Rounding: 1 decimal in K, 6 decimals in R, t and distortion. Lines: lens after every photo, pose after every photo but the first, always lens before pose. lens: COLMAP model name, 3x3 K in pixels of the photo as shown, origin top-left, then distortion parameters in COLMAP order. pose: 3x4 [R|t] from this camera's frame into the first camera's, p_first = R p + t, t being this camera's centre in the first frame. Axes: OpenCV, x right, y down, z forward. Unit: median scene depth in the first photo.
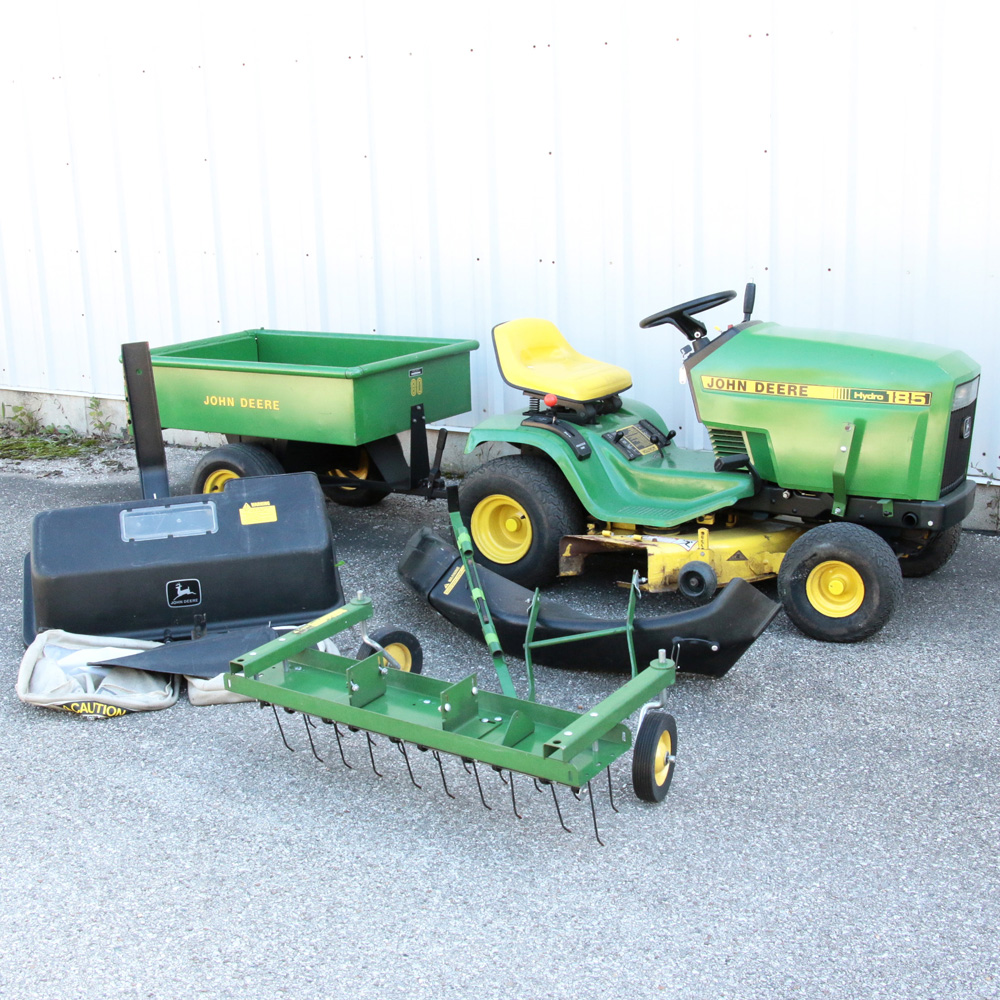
lens RADIAL K [[1362.1, 0, 499.2], [0, 1362.1, 522.6], [0, 0, 1]] dist [-0.161343, 0.042919]
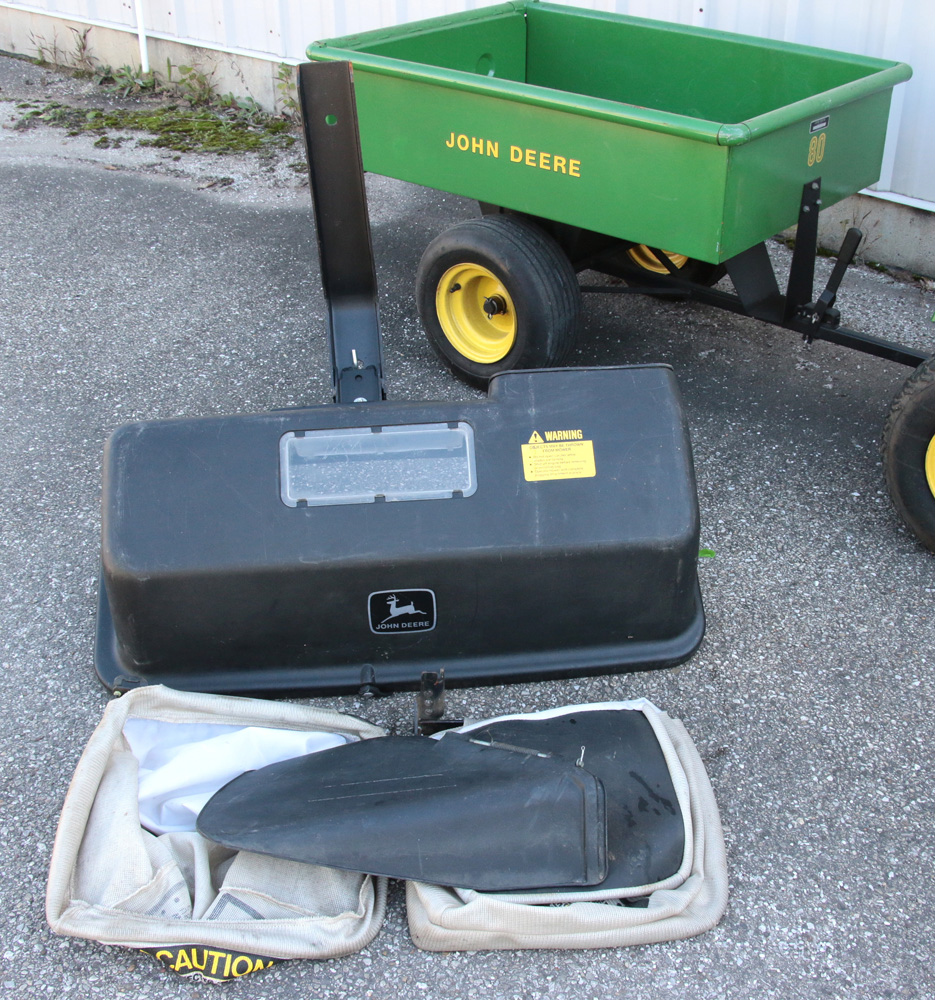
lens RADIAL K [[1244.0, 0, 533.4], [0, 1244.0, 500.8], [0, 0, 1]] dist [-0.158885, 0.081365]
pose [[0.990152, 0.105371, -0.092172, -0.138658], [-0.074449, 0.953902, 0.290739, -0.118499], [0.118558, -0.281014, 0.952352, 0.544250]]
